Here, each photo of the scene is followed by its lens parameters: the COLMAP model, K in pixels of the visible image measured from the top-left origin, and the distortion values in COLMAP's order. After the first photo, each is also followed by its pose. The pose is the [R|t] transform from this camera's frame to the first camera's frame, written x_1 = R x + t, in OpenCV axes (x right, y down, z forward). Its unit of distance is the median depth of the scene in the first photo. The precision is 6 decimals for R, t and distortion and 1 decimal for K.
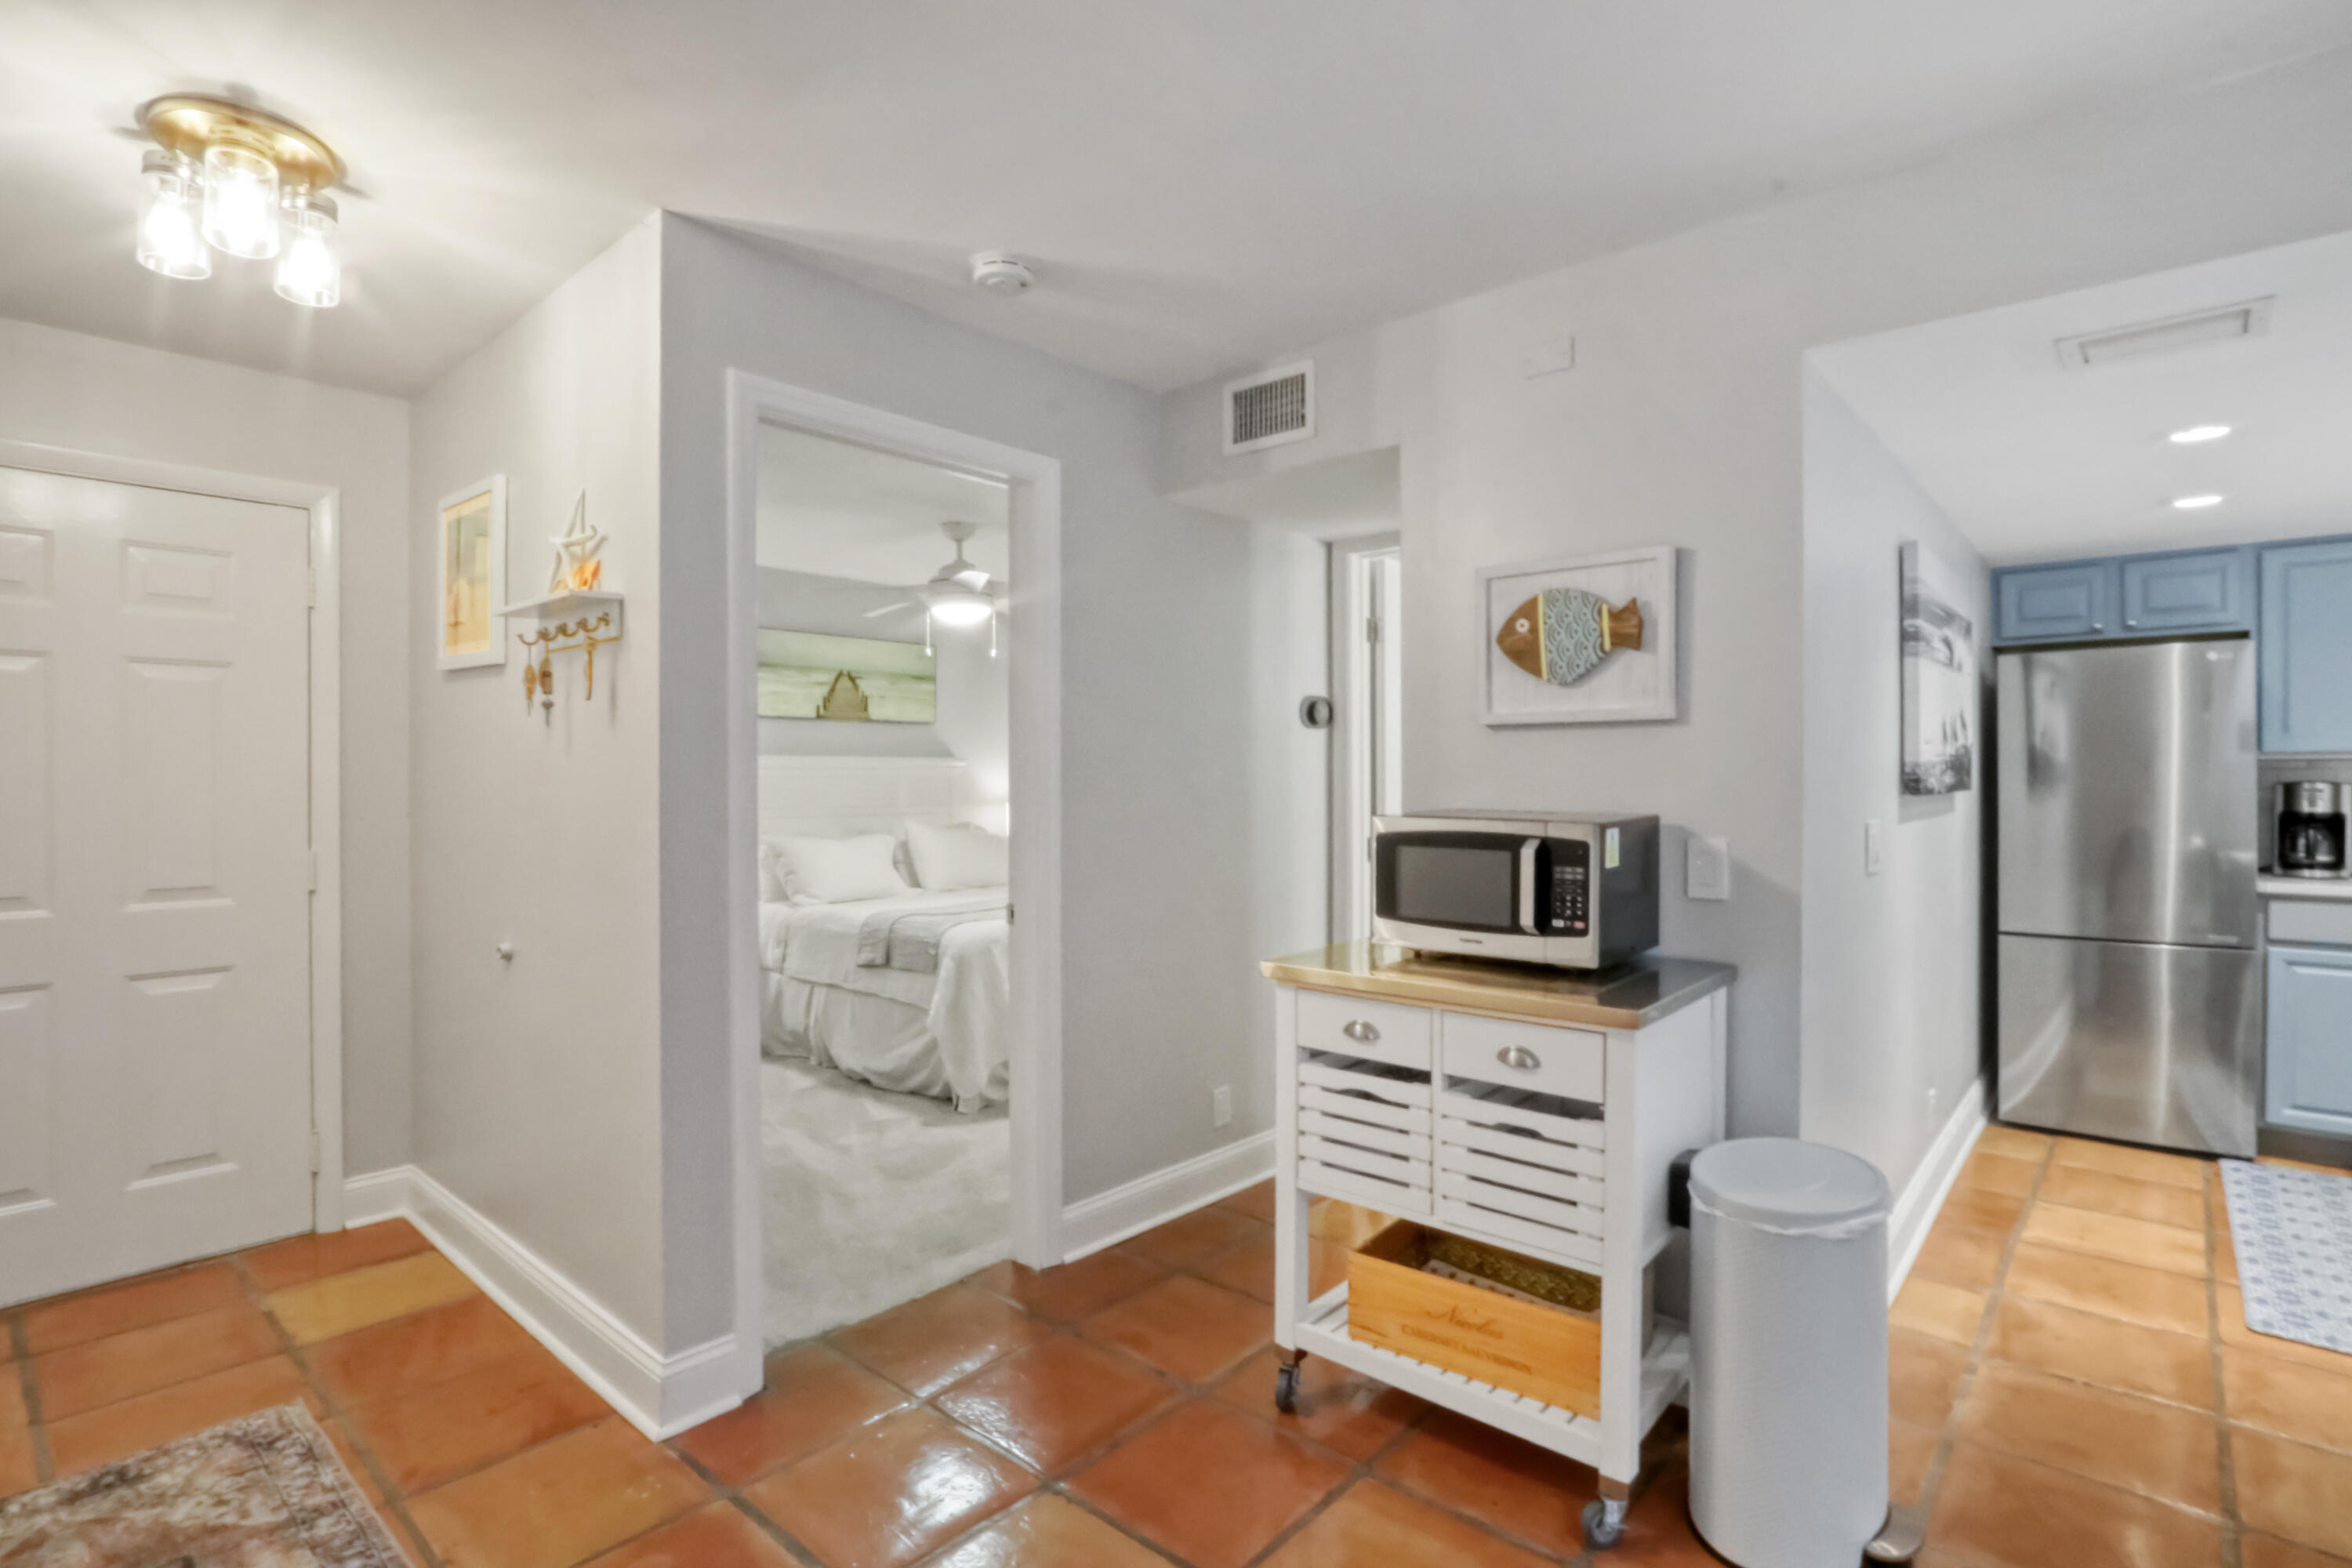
lens RADIAL K [[1129.3, 0, 1176.0], [0, 1129.3, 784.0], [0, 0, 1]] dist [-0.023314, 0.000371]
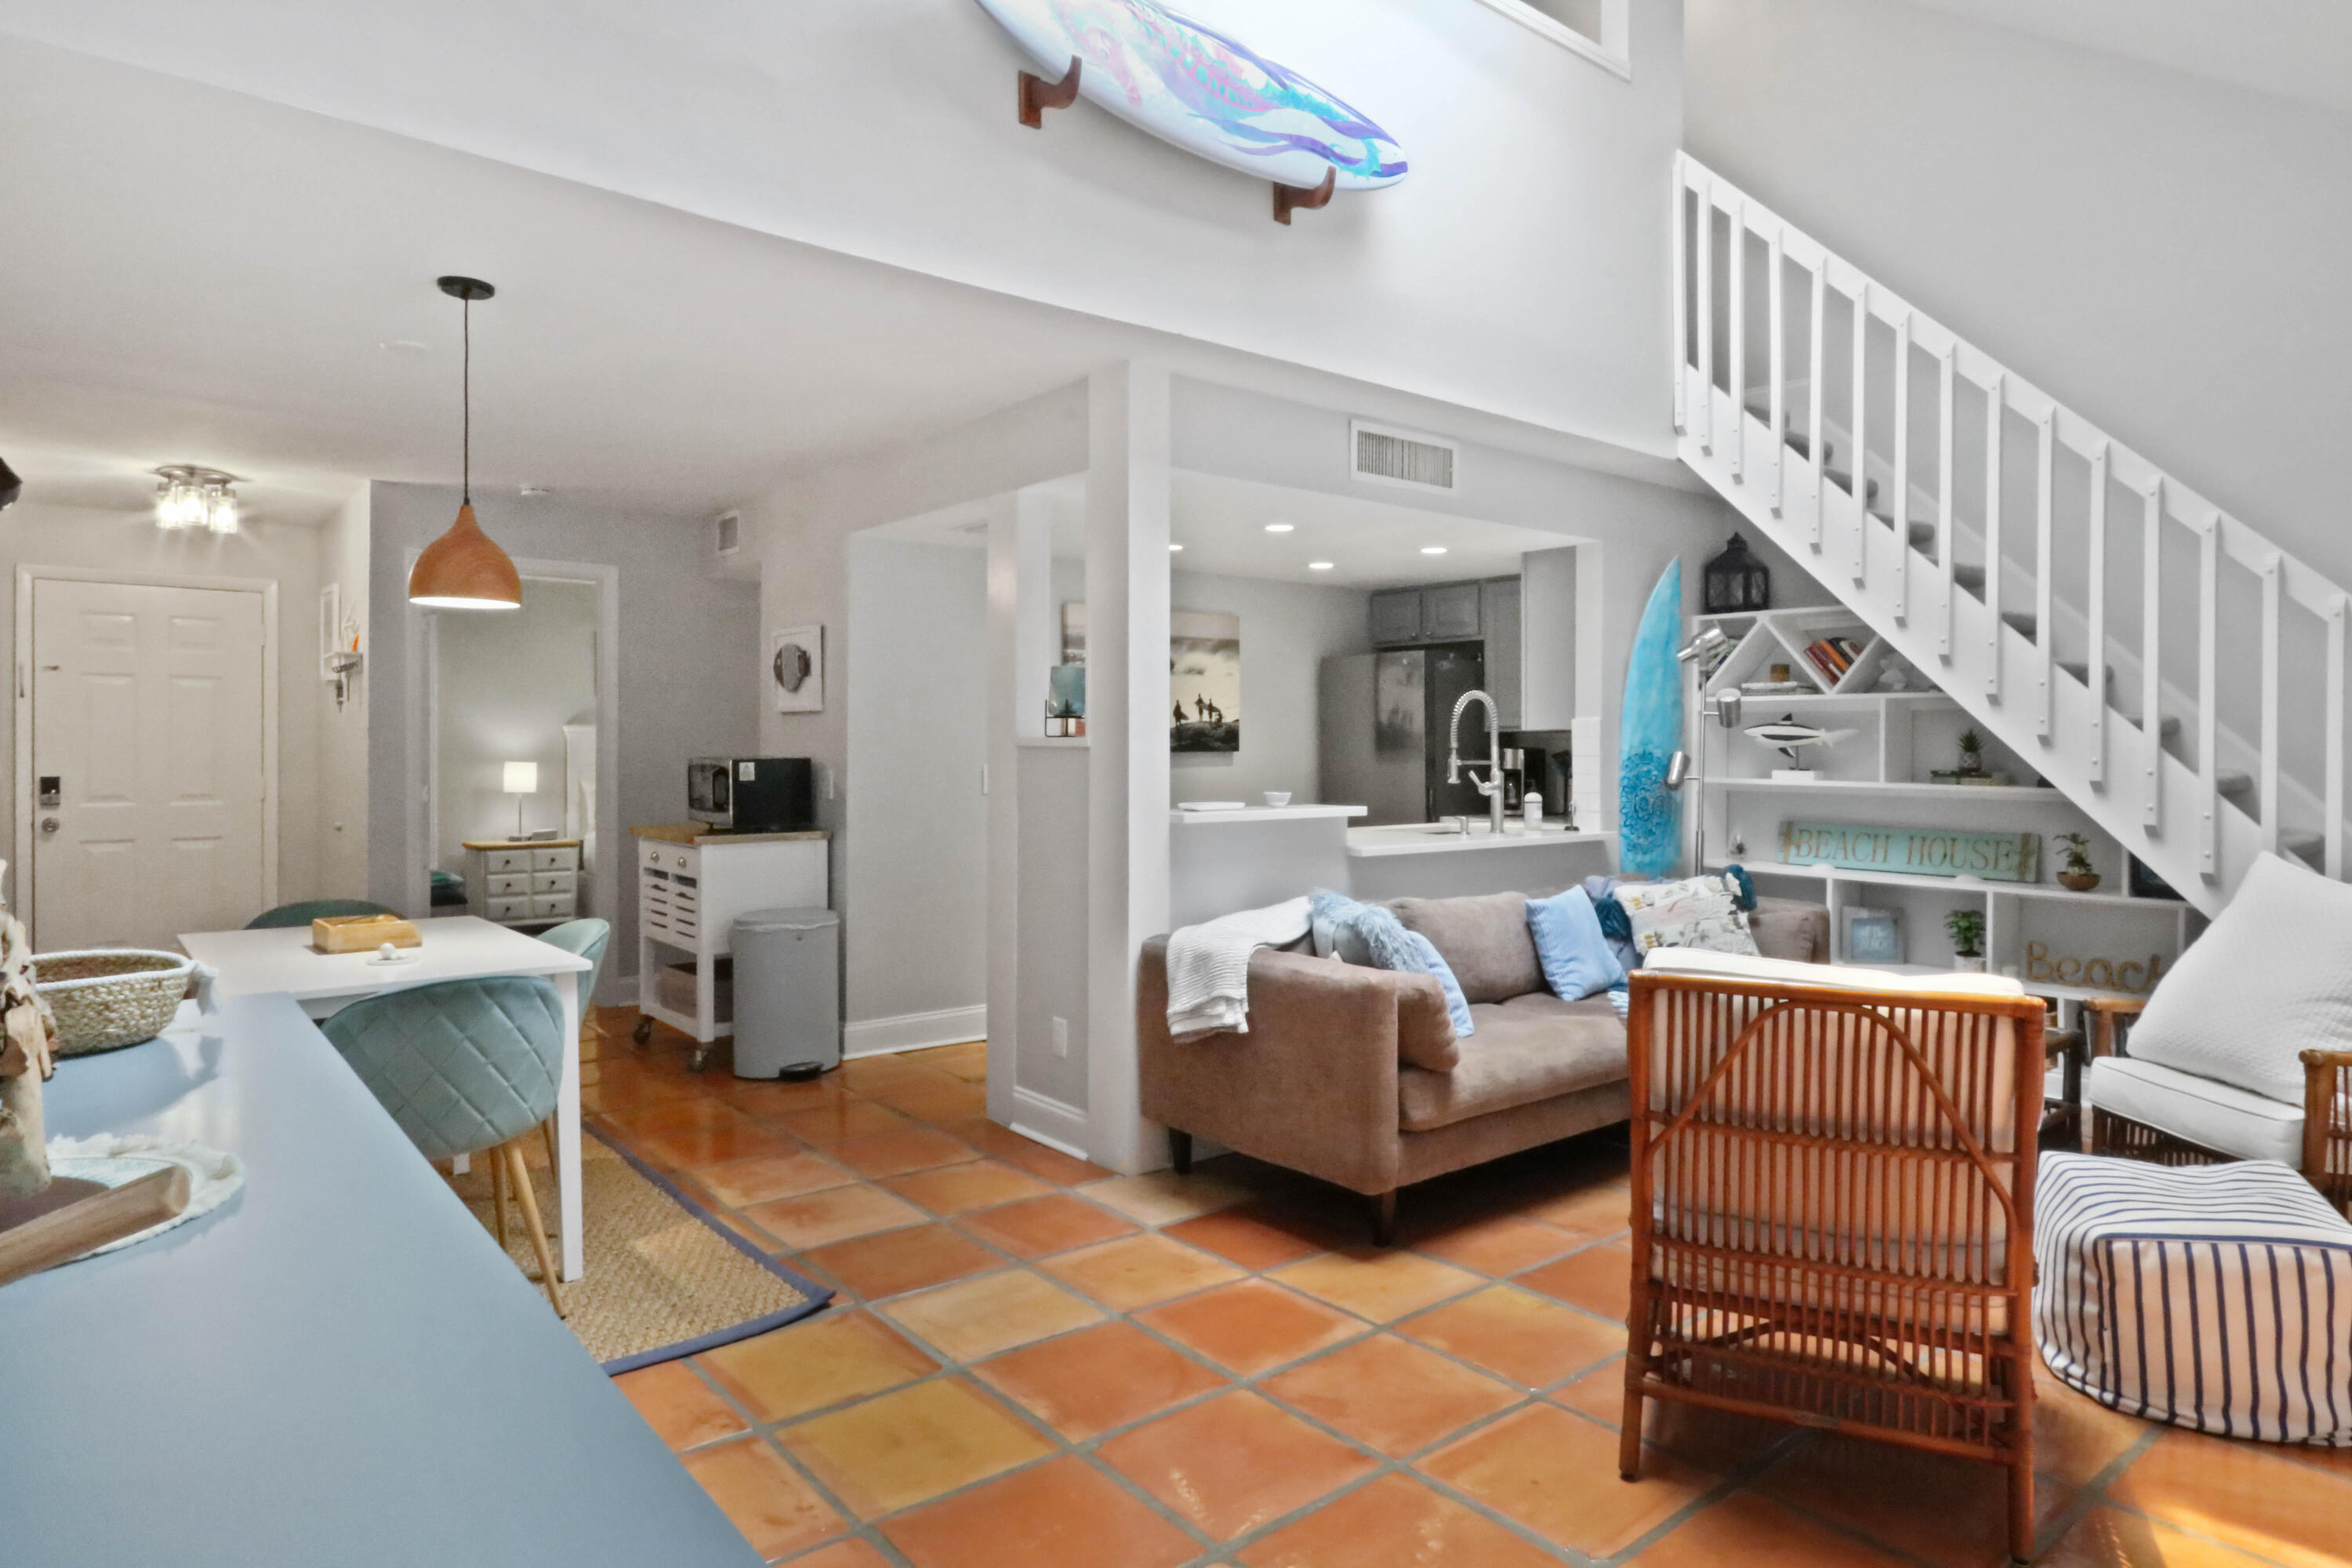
lens RADIAL K [[1441.3, 0, 1176.0], [0, 1441.3, 784.0], [0, 0, 1]] dist [-0.004027, -0.001018]
pose [[0.980631, 0.010512, -0.195583, 1.506283], [-0.008043, 0.999878, 0.013412, 0.033099], [0.195701, -0.011579, 0.980595, -1.339877]]
